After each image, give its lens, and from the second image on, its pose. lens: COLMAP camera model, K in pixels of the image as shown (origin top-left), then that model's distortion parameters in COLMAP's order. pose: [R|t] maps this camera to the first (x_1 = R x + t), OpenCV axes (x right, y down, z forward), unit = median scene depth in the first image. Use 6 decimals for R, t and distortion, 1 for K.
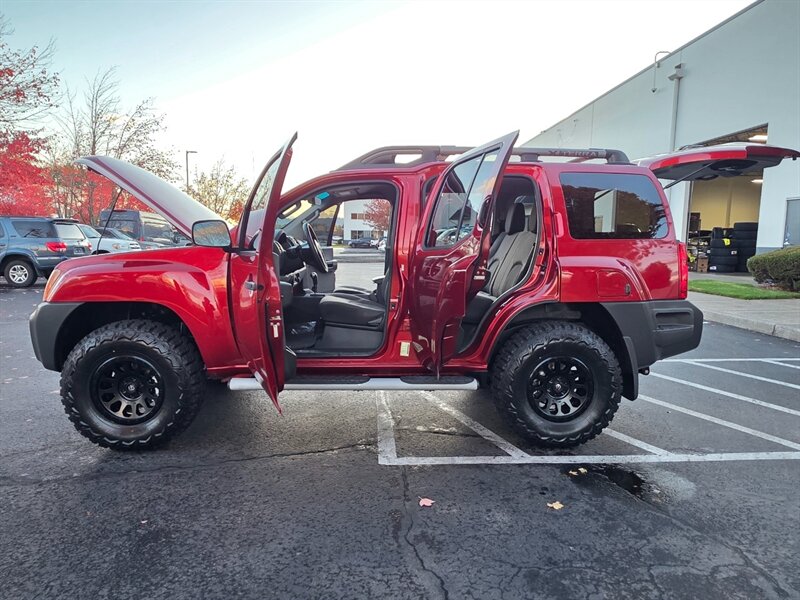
lens RADIAL K [[527.9, 0, 395.3], [0, 527.9, 318.1], [0, 0, 1]] dist [0.008364, -0.005295]
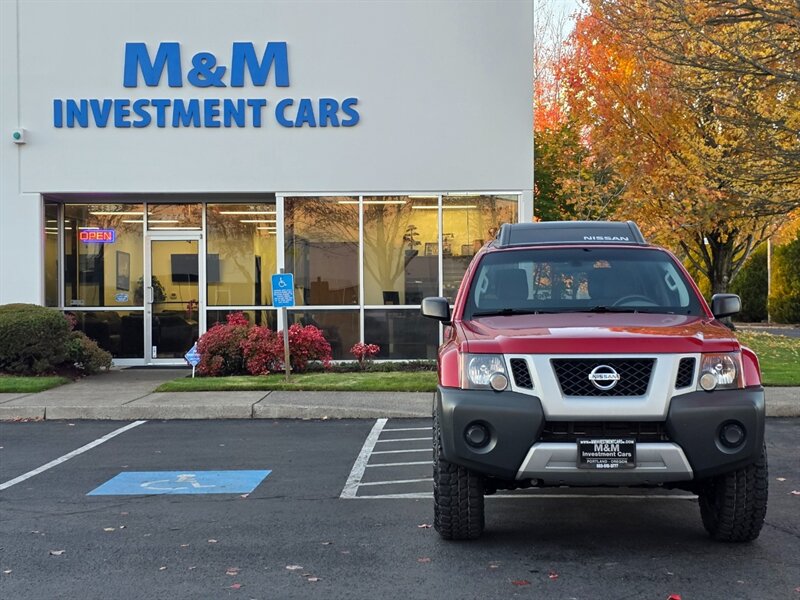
lens RADIAL K [[1363.3, 0, 369.2], [0, 1363.3, 289.3], [0, 0, 1]] dist [0.076971, 0.000000]
pose [[0.103702, -0.009476, 0.994563, -2.901439], [0.153013, 0.988203, -0.006539, -0.263917], [-0.982768, 0.152859, 0.103928, 1.300413]]
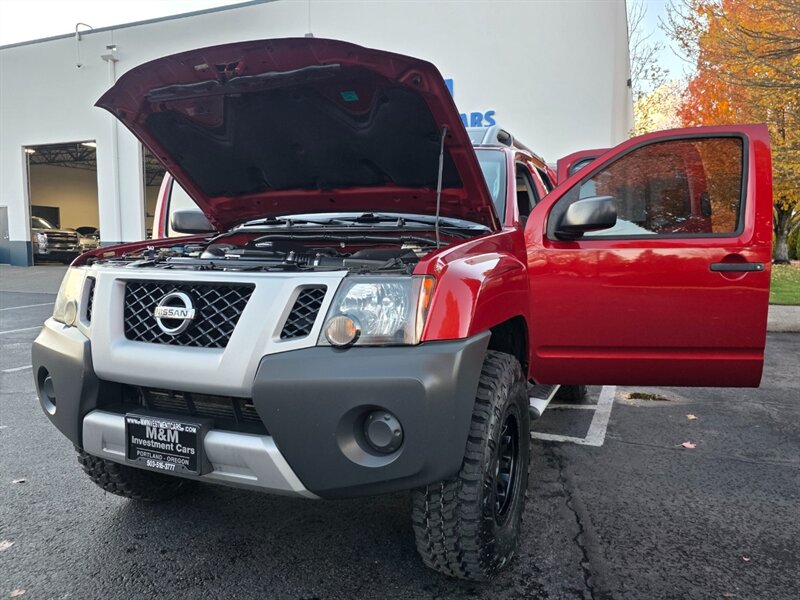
lens RADIAL K [[589.9, 0, 394.5], [0, 589.9, 299.0], [0, 0, 1]] dist [0.043513, -0.037124]
pose [[0.443293, -0.092161, 0.891626, -1.097745], [0.131819, 0.990588, 0.036853, -0.088614], [-0.886631, 0.101197, 0.451270, 0.746042]]
